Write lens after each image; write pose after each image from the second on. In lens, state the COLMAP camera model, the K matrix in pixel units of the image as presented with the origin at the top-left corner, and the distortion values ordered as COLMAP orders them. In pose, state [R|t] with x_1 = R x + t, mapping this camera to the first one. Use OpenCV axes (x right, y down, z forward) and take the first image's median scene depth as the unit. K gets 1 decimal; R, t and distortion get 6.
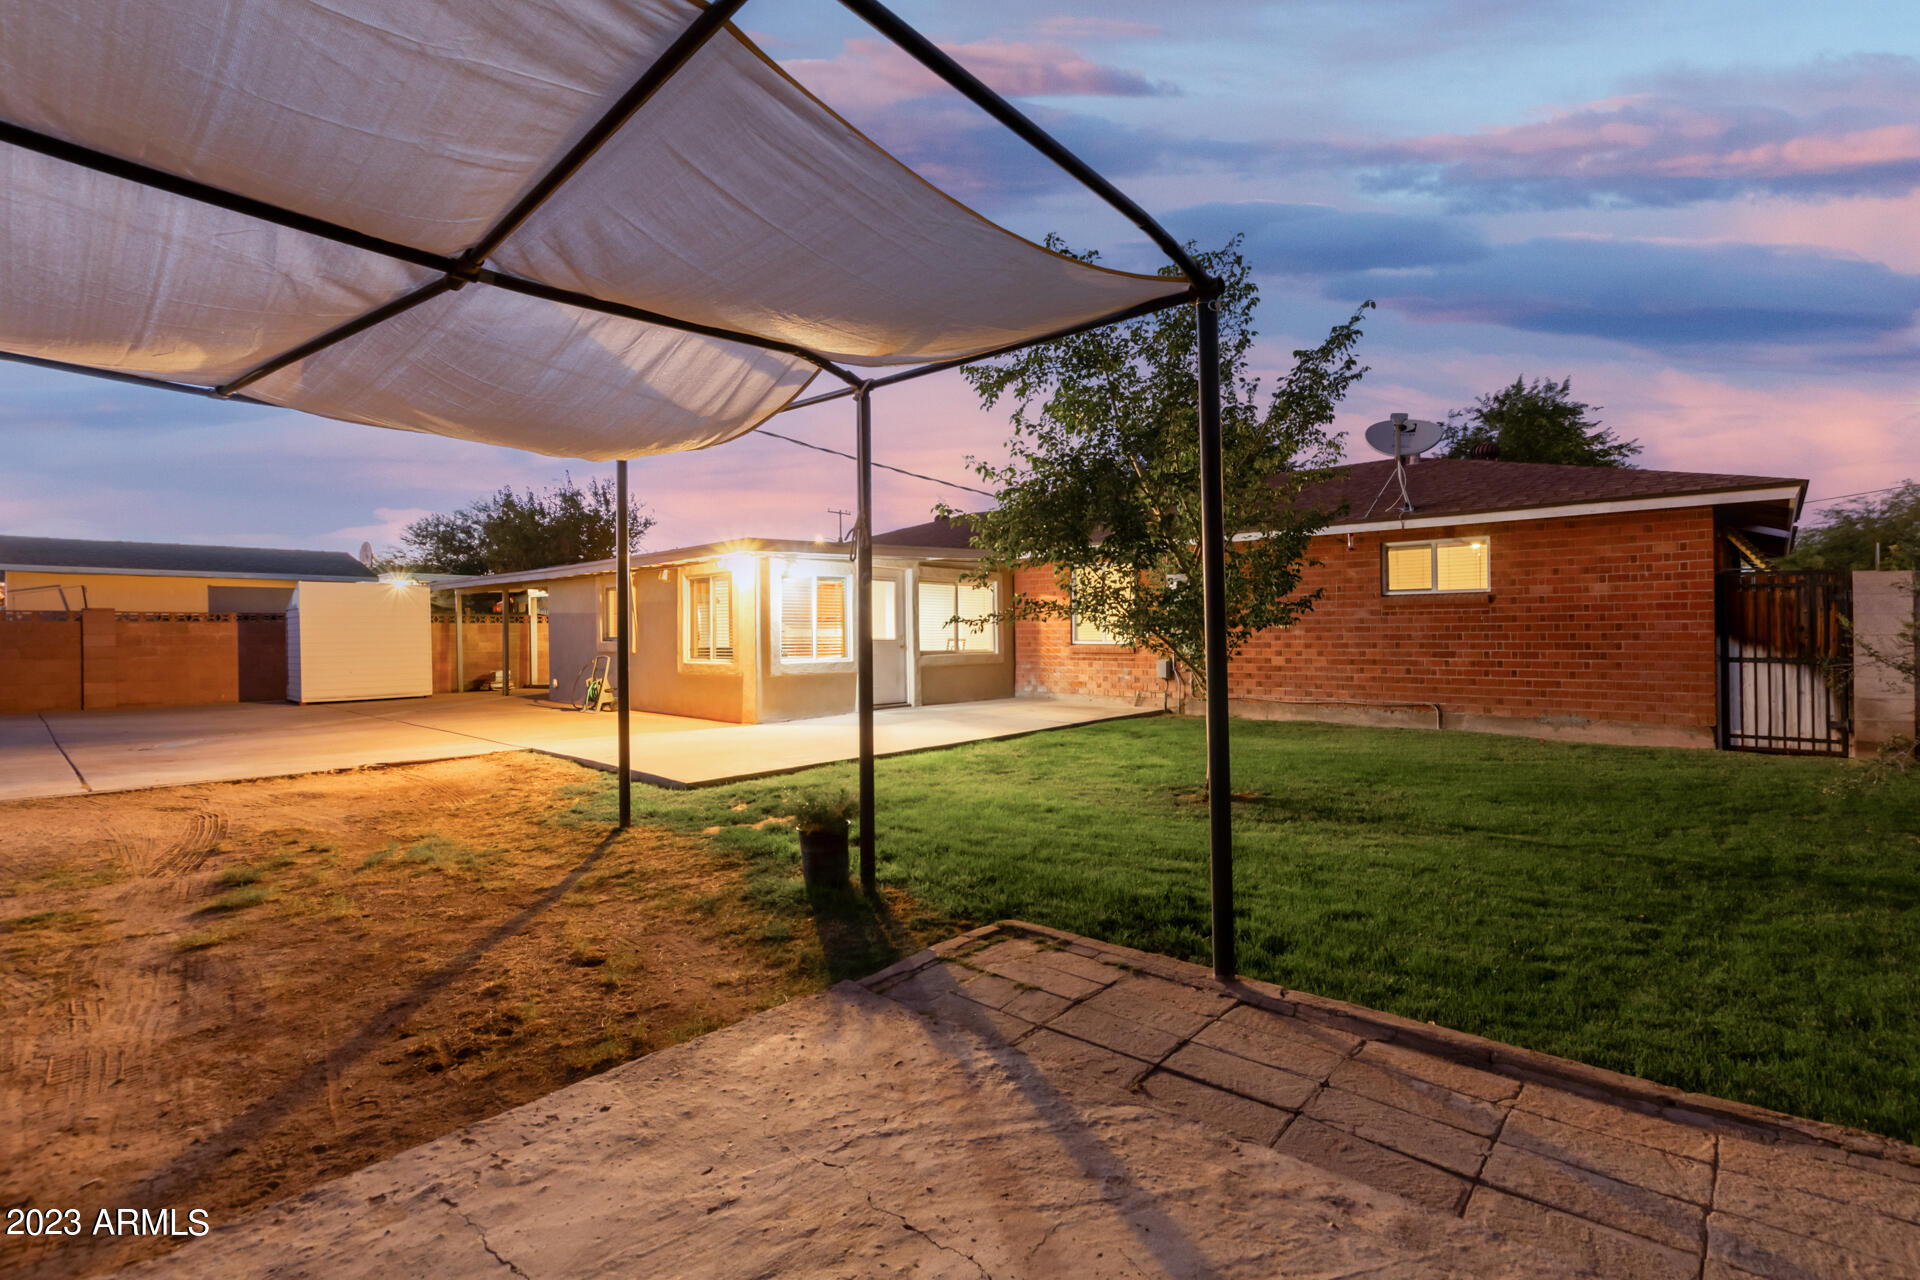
lens RADIAL K [[882.6, 0, 959.5], [0, 882.6, 643.1], [0, 0, 1]] dist [-0.000448, 0.000207]
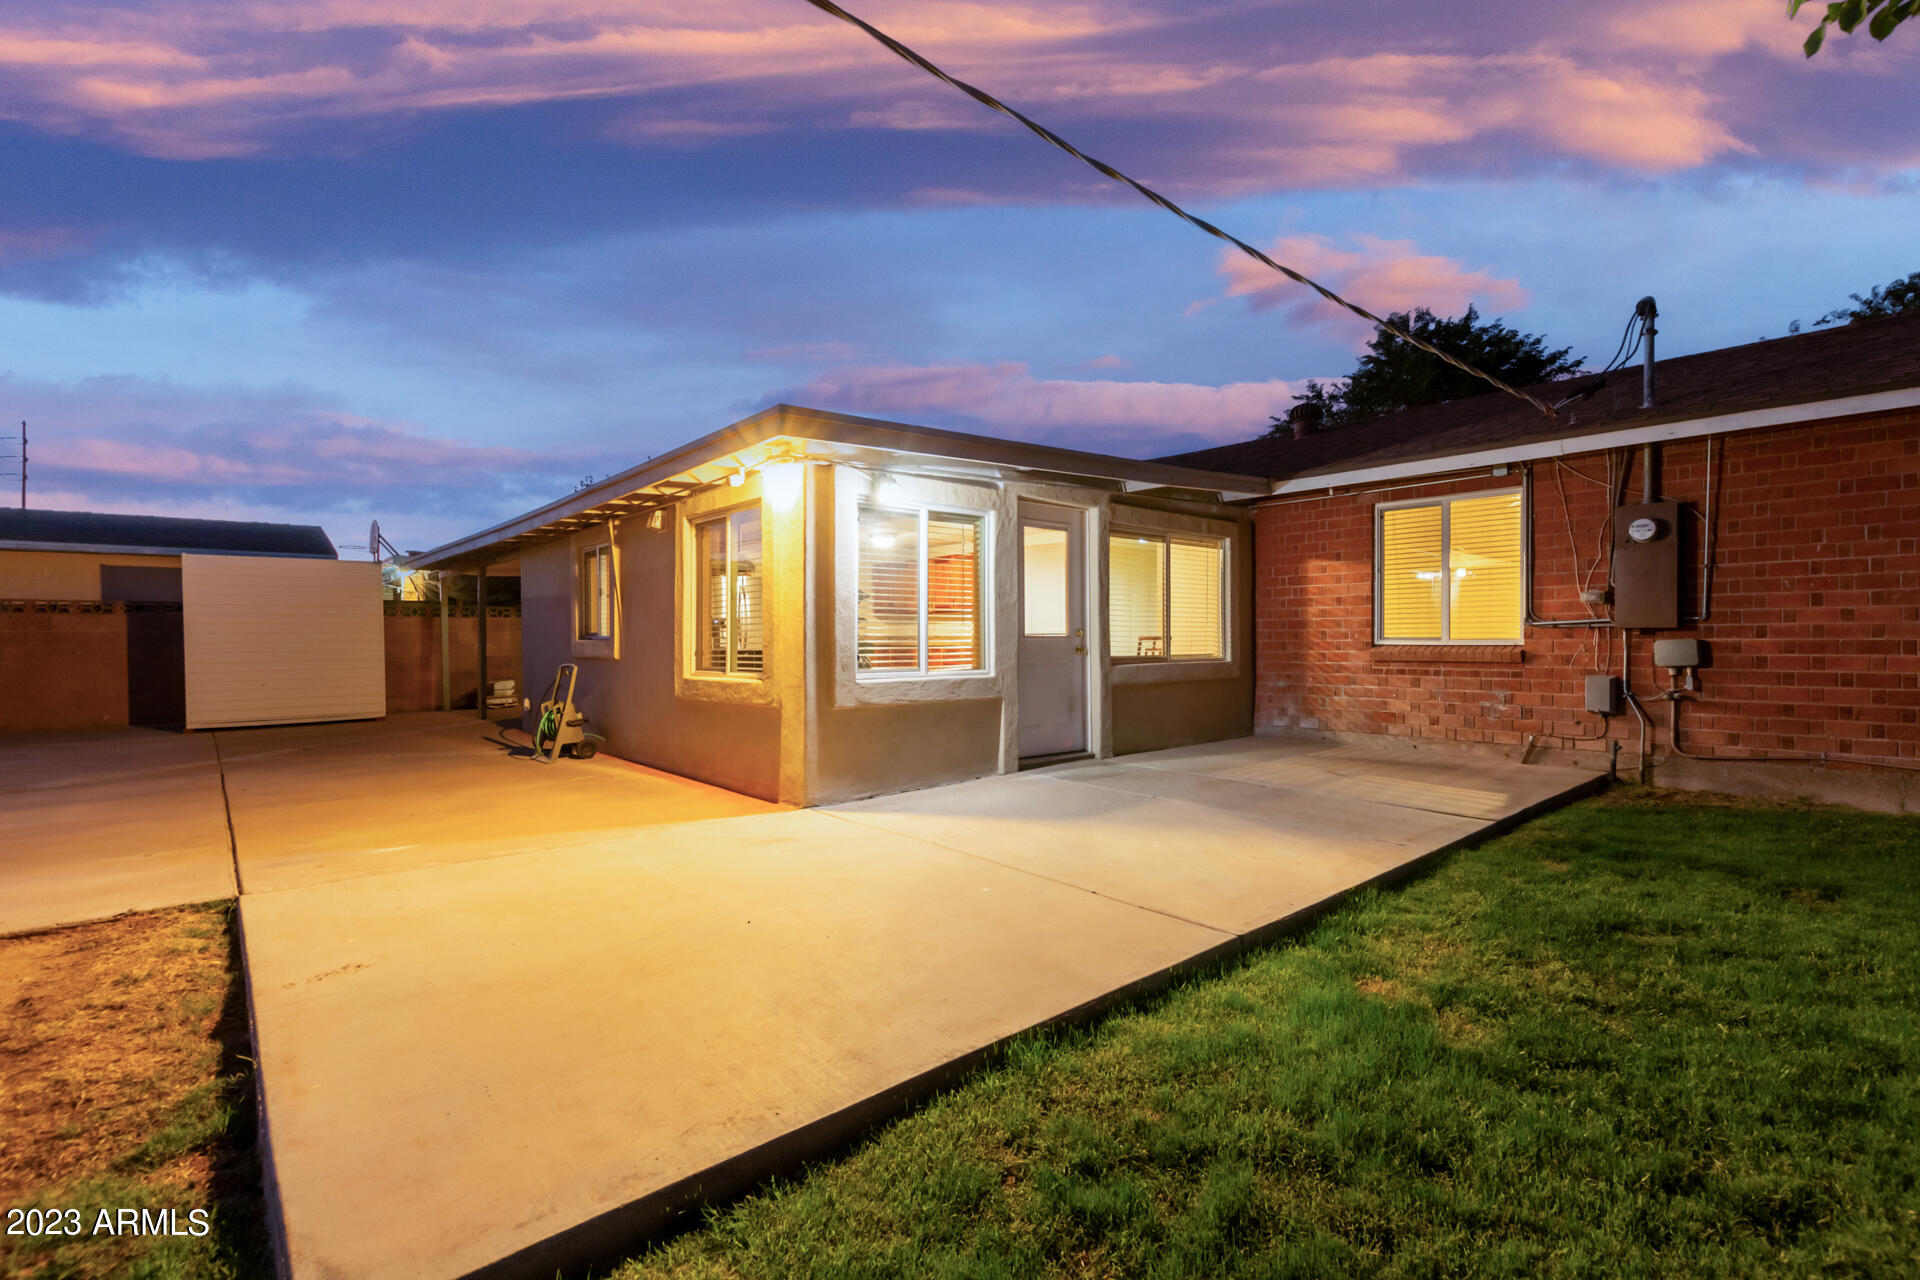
lens RADIAL K [[882.6, 0, 962.1], [0, 882.6, 645.6], [0, 0, 1]] dist [-0.000448, 0.000207]
pose [[0.993161, 0.001574, -0.116739, -0.072335], [-0.001844, 0.999996, -0.002201, 0.003024], [0.116736, 0.002401, 0.993160, 0.435072]]
